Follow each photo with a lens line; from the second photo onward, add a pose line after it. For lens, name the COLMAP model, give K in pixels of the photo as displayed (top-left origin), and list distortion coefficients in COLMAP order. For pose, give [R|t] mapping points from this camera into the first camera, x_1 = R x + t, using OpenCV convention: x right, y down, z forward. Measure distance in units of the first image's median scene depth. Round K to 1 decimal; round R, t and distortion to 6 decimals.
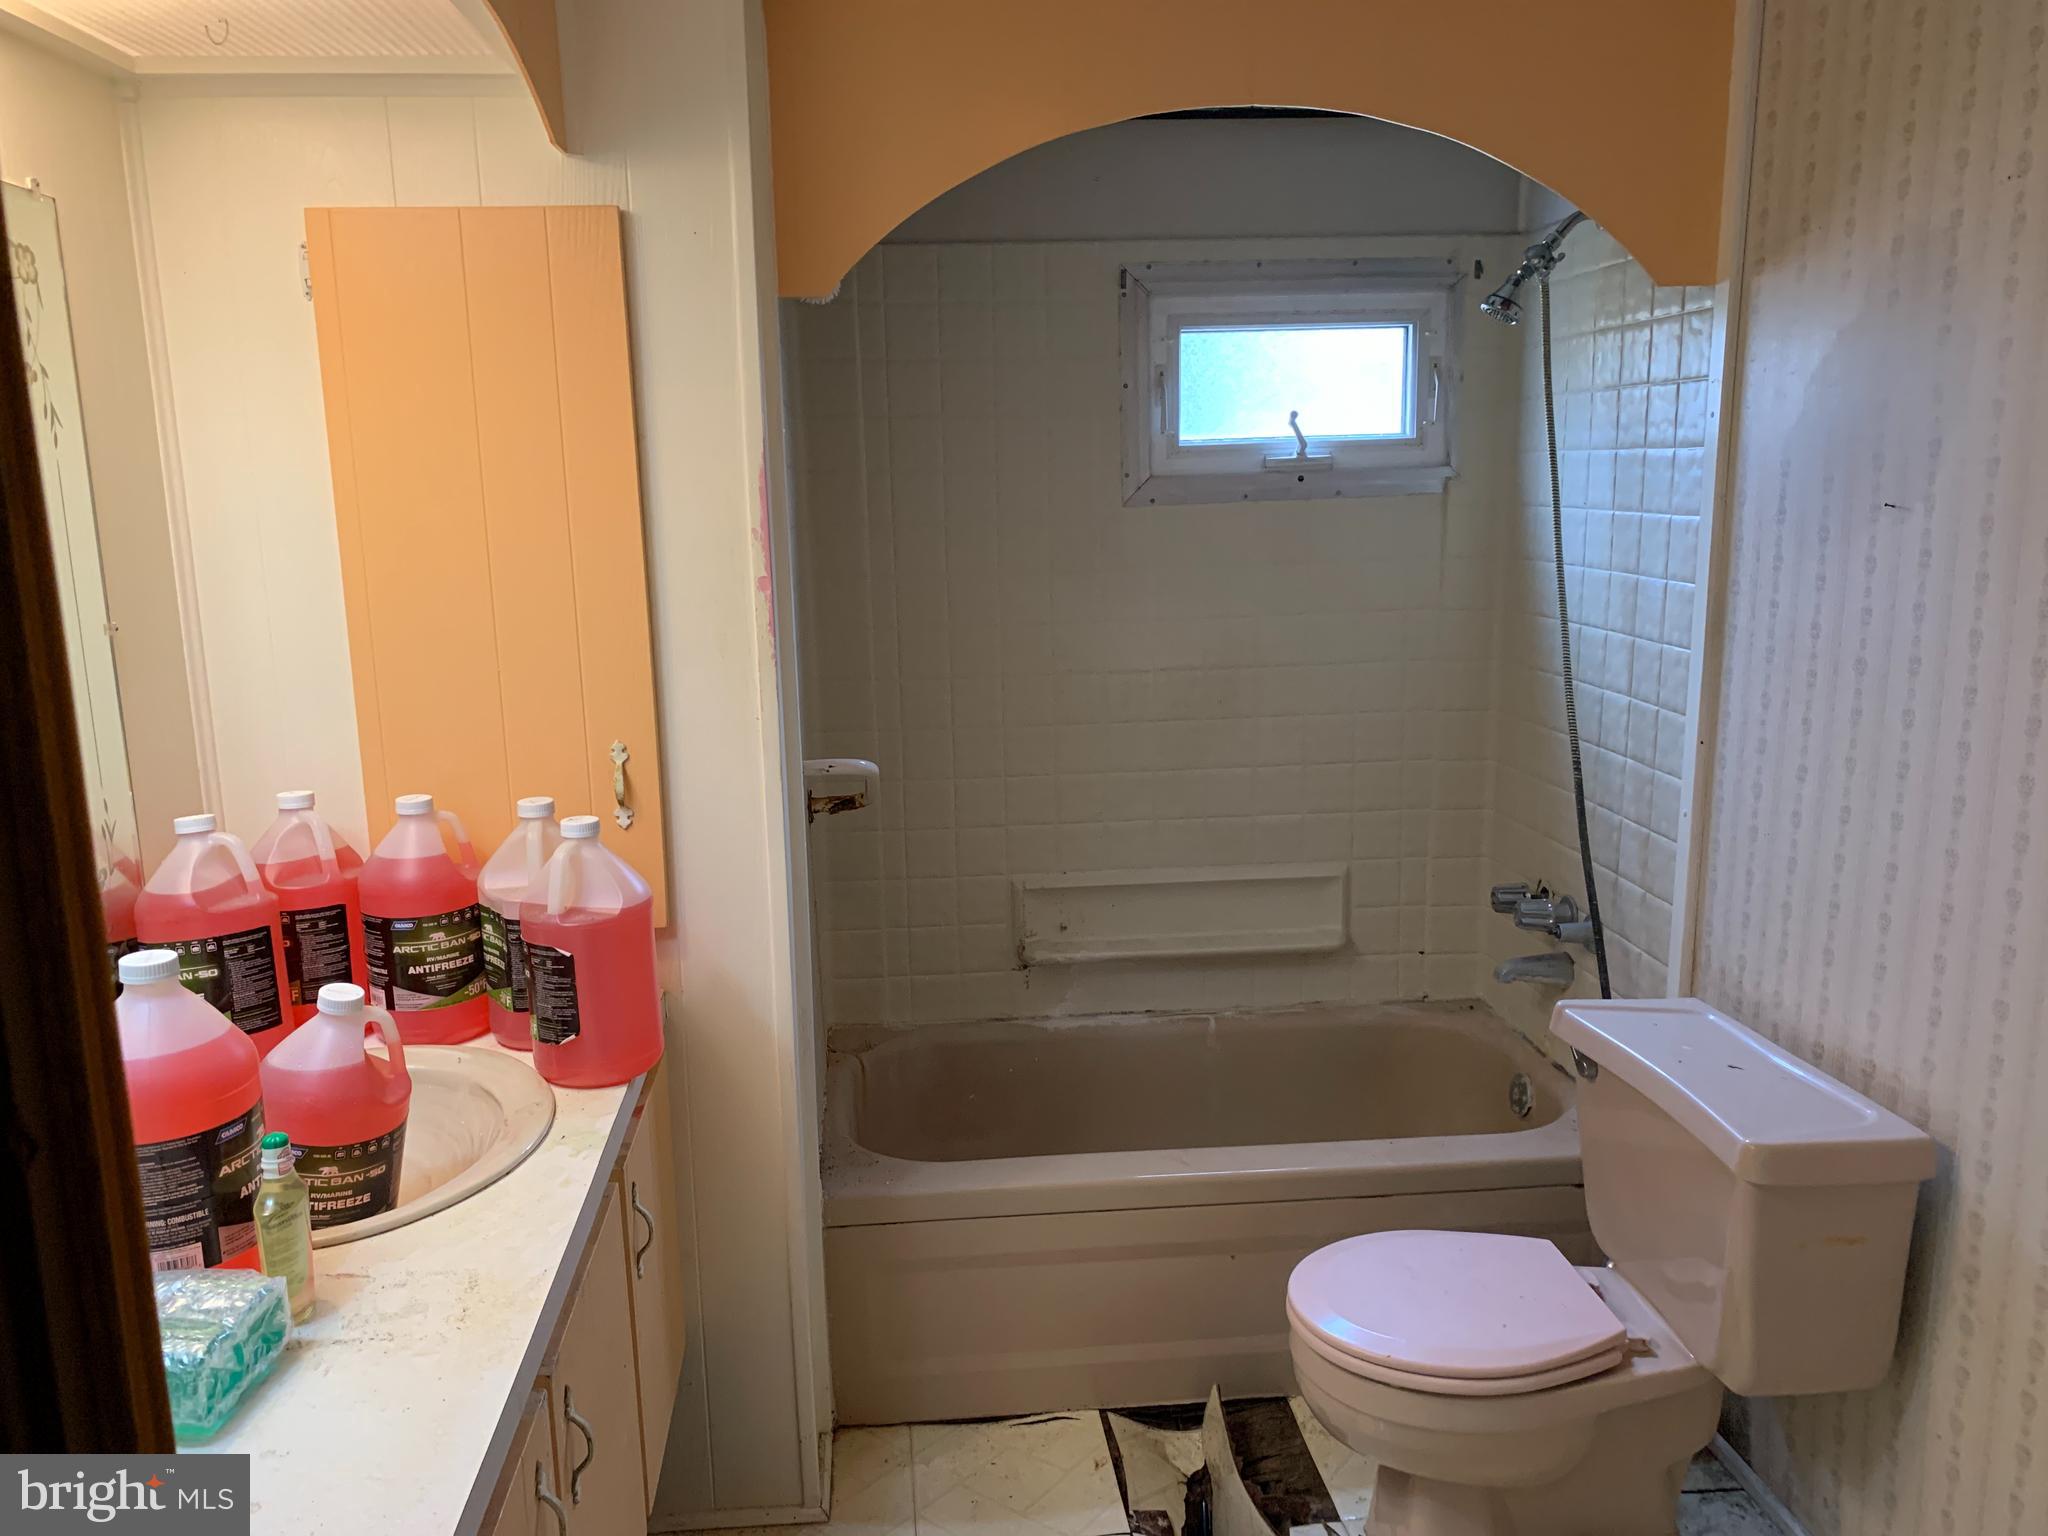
lens RADIAL K [[1581.5, 0, 997.9], [0, 1581.5, 770.0], [0, 0, 1]] dist [0.035027, -0.049247]
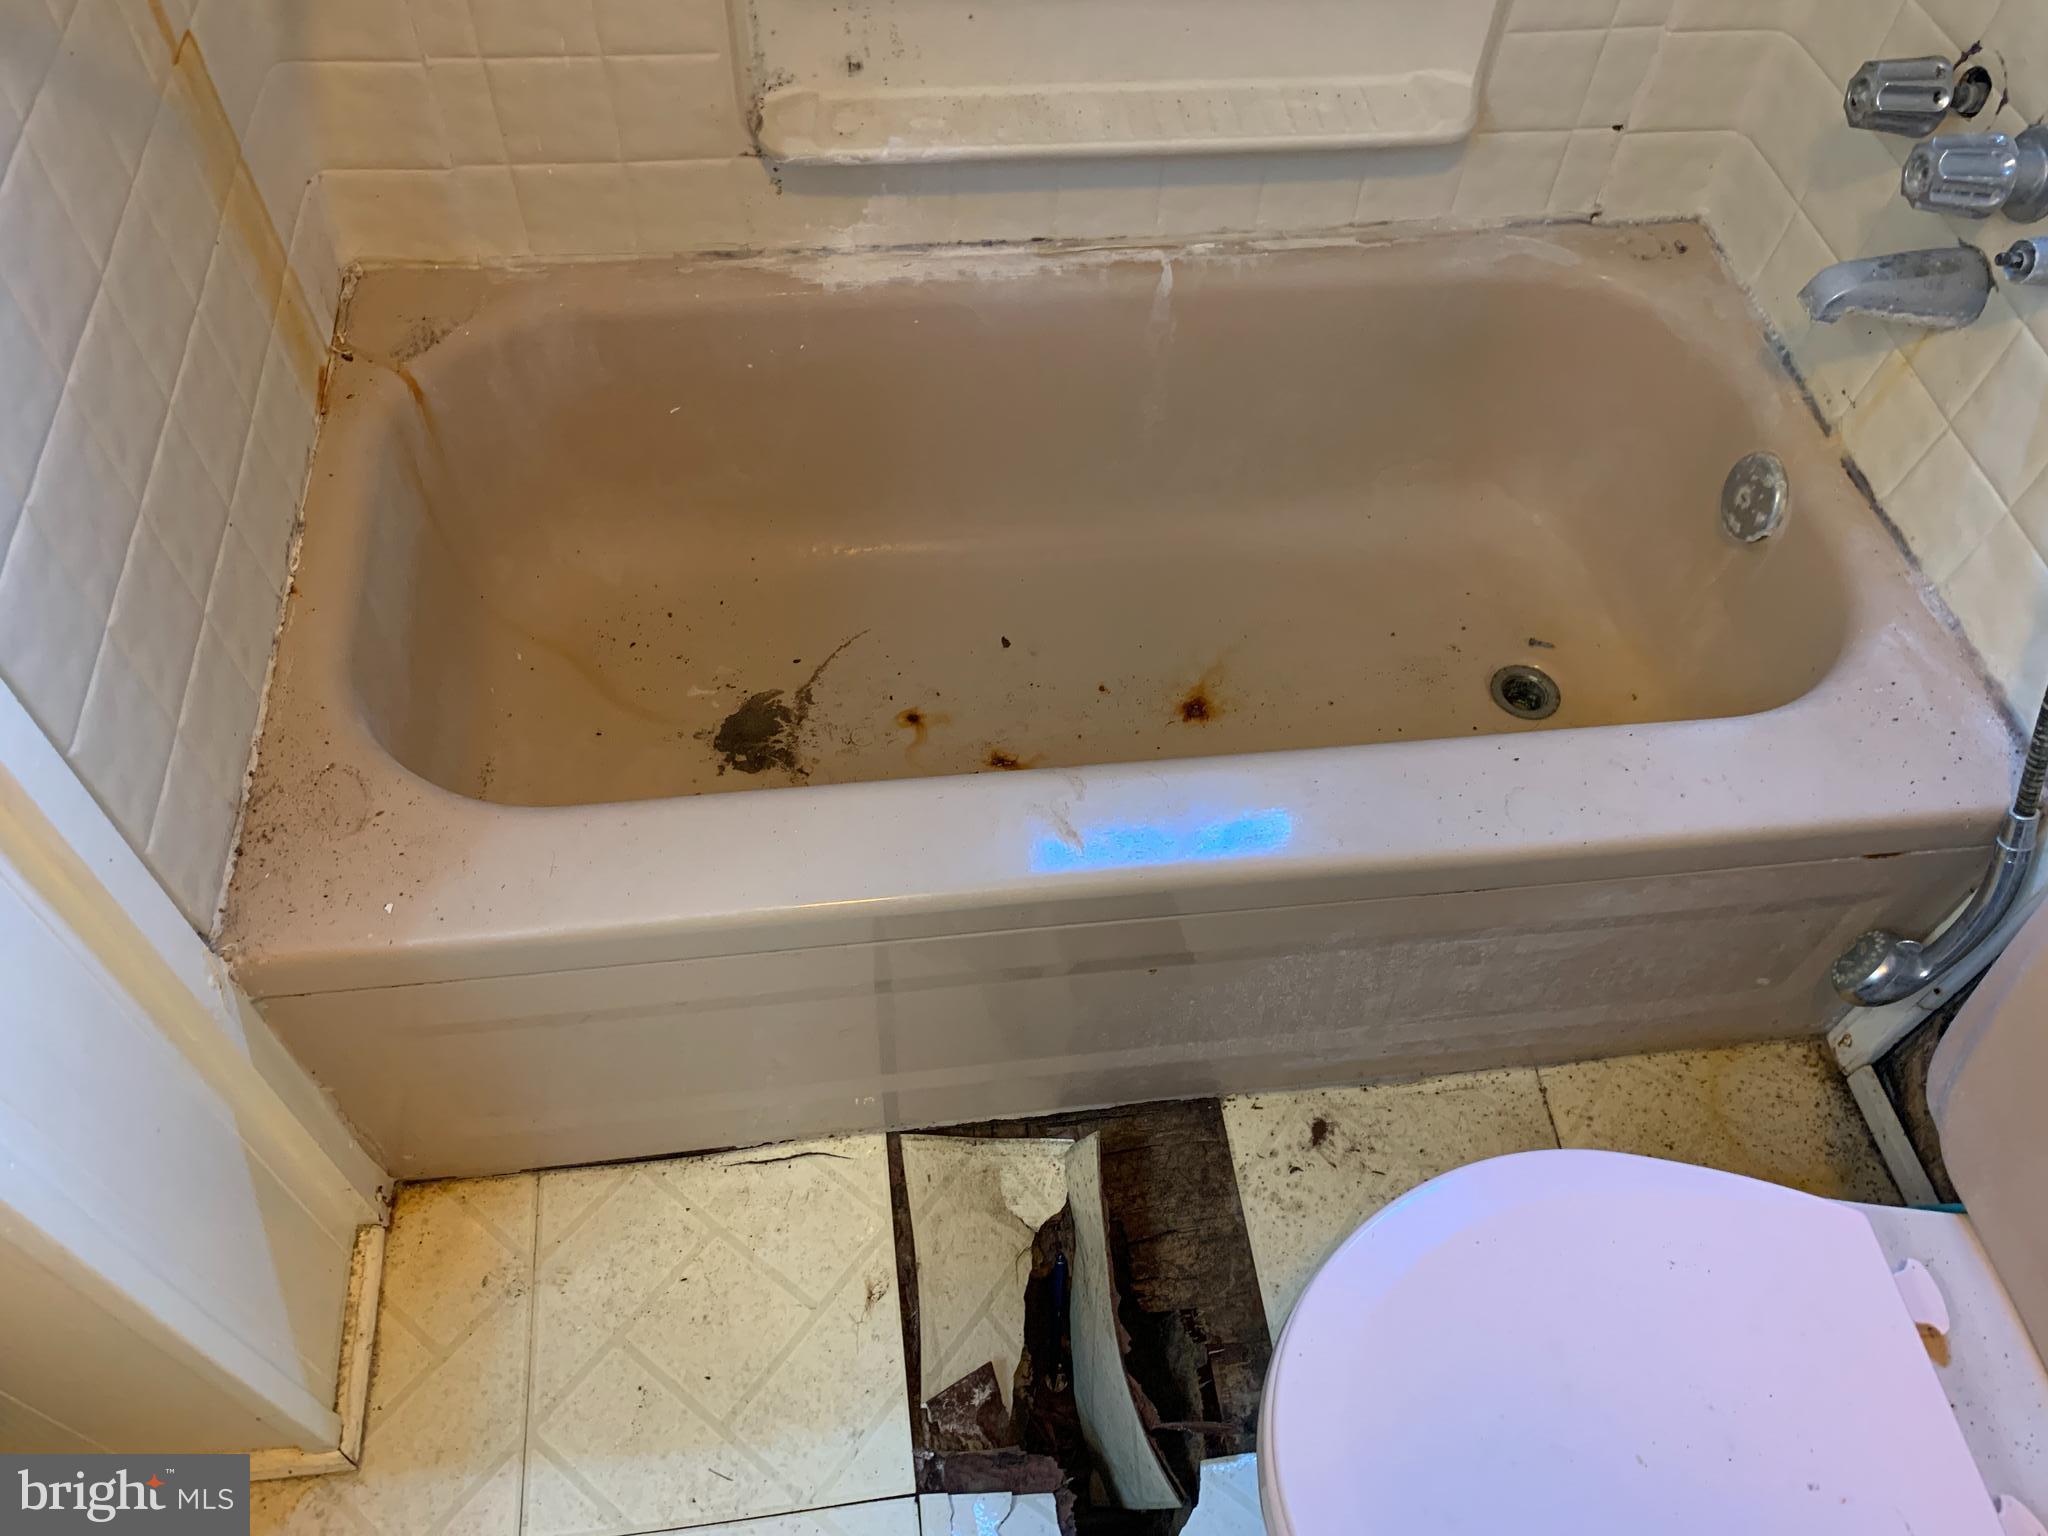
lens RADIAL K [[1581.5, 0, 1032.9], [0, 1581.5, 781.4], [0, 0, 1]] dist [0.035027, -0.049247]
pose [[0.996583, 0.003547, 0.082527, 0.069519], [-0.058879, 0.731224, 0.679592, -0.071160], [-0.057935, -0.682128, 0.728934, 0.684135]]
